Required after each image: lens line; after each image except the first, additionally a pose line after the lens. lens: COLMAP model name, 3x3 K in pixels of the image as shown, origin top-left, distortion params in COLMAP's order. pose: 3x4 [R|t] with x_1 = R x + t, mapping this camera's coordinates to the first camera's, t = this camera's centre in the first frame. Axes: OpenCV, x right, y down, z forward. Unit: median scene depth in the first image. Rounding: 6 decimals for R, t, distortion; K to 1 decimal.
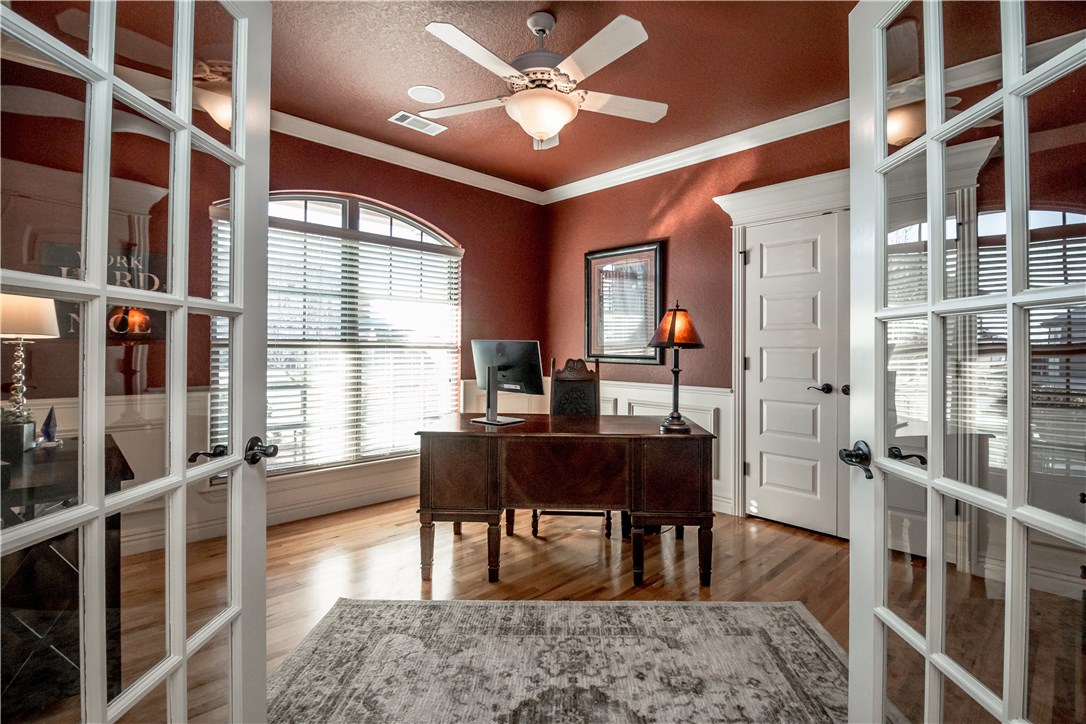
lens RADIAL K [[505.0, 0, 562.0], [0, 505.0, 343.7], [0, 0, 1]] dist [-0.004920, -0.010730]
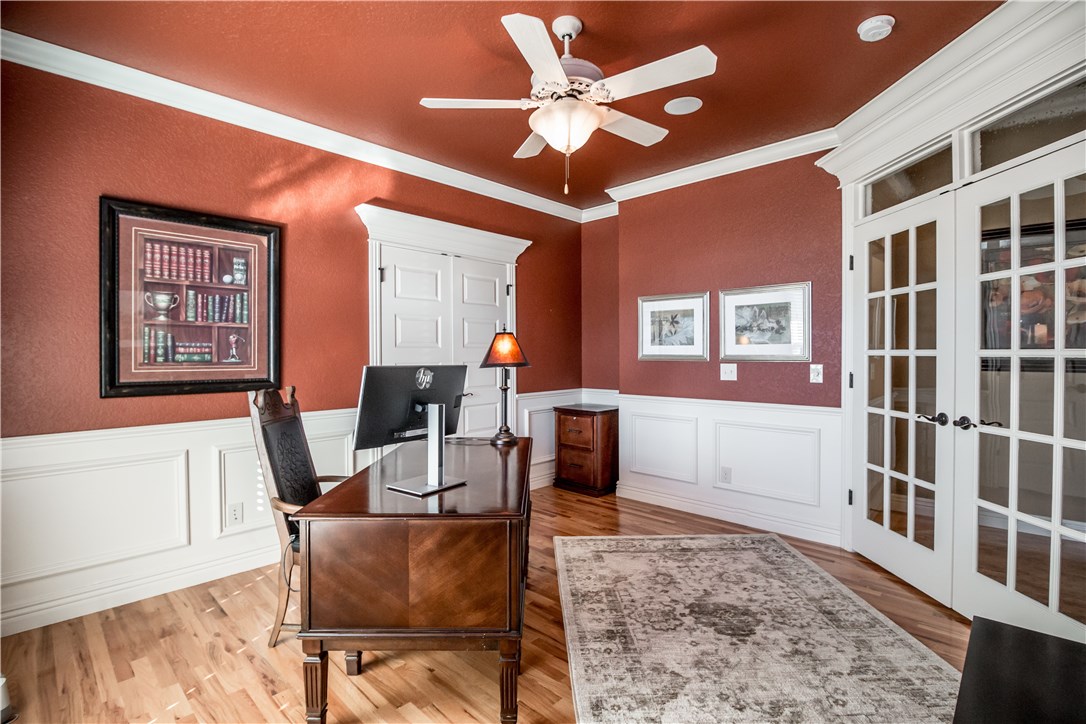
lens RADIAL K [[505.0, 0, 546.4], [0, 505.0, 357.3], [0, 0, 1]] dist [-0.004920, -0.010730]
pose [[-0.029297, -0.016589, 0.999433, -0.941681], [-0.007395, 0.999839, 0.016379, -0.035131], [-0.999543, -0.006911, -0.029415, 1.009196]]
